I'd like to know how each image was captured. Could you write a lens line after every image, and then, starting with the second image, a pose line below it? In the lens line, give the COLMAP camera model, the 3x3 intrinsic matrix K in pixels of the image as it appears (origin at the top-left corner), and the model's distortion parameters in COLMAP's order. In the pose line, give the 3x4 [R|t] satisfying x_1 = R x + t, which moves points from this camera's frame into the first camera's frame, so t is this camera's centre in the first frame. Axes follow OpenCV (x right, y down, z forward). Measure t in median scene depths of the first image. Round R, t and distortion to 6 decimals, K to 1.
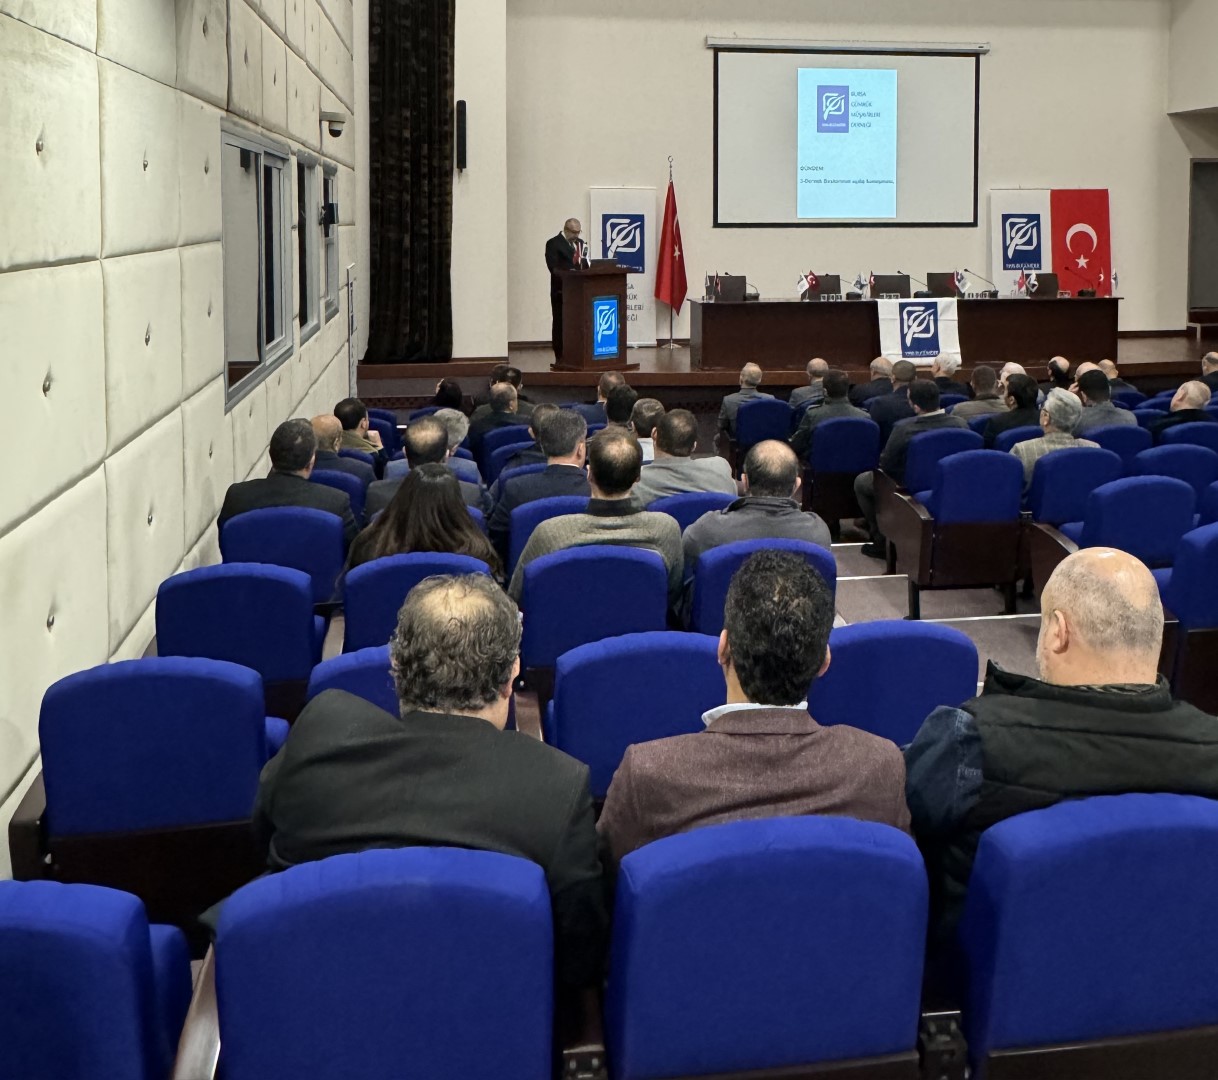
lens RADIAL K [[1167.8, 0, 607.9], [0, 1167.8, 257.3], [0, 0, 1]] dist [0.002357, -0.000430]
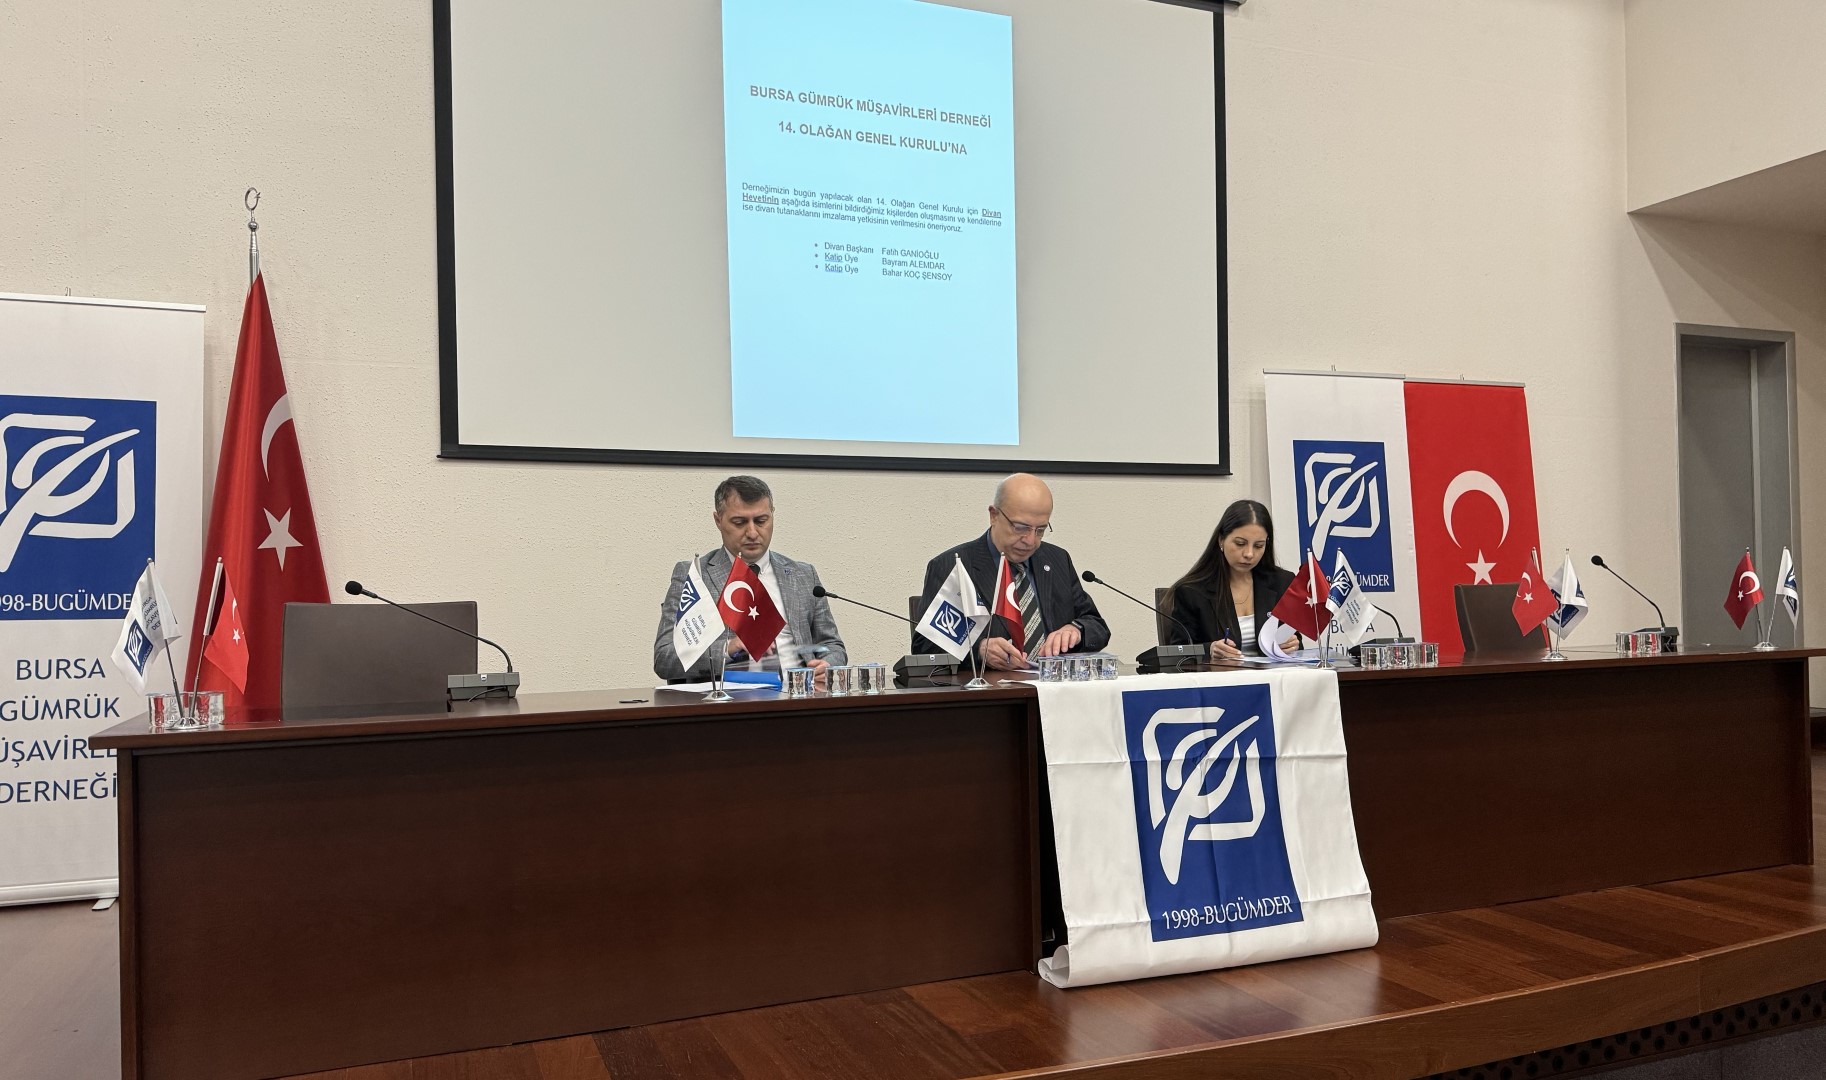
lens RADIAL K [[1271.1, 0, 910.1], [0, 1271.1, 572.5], [0, 0, 1]] dist [0.068641, -0.103704]
pose [[0.972232, -0.013829, 0.233608, 0.148685], [0.027586, 0.998065, -0.055723, 0.027791], [-0.232386, 0.060620, 0.970733, 0.758616]]
